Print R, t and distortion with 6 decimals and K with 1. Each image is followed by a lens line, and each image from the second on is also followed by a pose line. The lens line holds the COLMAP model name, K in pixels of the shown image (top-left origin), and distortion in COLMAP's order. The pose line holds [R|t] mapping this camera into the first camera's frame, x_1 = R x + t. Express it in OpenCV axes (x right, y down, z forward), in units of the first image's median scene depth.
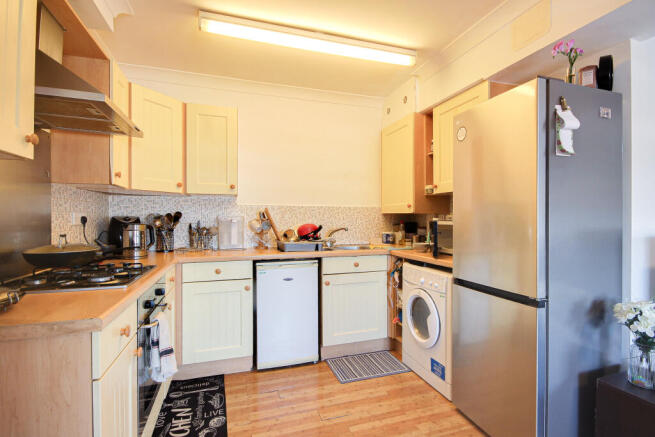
lens RADIAL K [[313.8, 0, 331.3], [0, 313.8, 219.2], [0, 0, 1]] dist [0.002396, -0.000139]
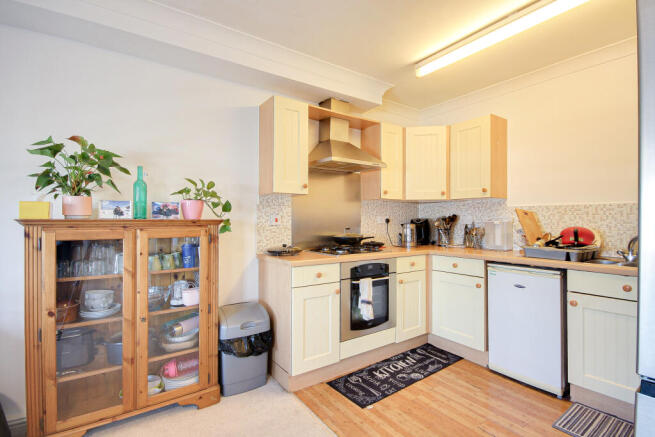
lens RADIAL K [[313.8, 0, 334.7], [0, 313.8, 219.3], [0, 0, 1]] dist [0.002396, -0.000139]
pose [[0.303494, -0.001292, -0.952832, 0.604963], [-0.006135, 0.999976, -0.003310, 0.001921], [0.952814, 0.006850, 0.303479, 0.217742]]
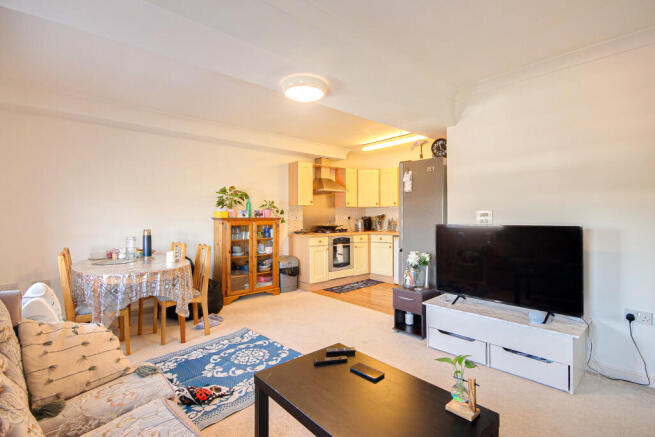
lens RADIAL K [[313.8, 0, 327.7], [0, 313.8, 217.2], [0, 0, 1]] dist [0.002396, -0.000139]
pose [[0.395959, -0.002846, -0.918264, 1.720383], [-0.000203, 0.999995, -0.003187, 0.005097], [0.918268, 0.001449, 0.395957, -0.357612]]
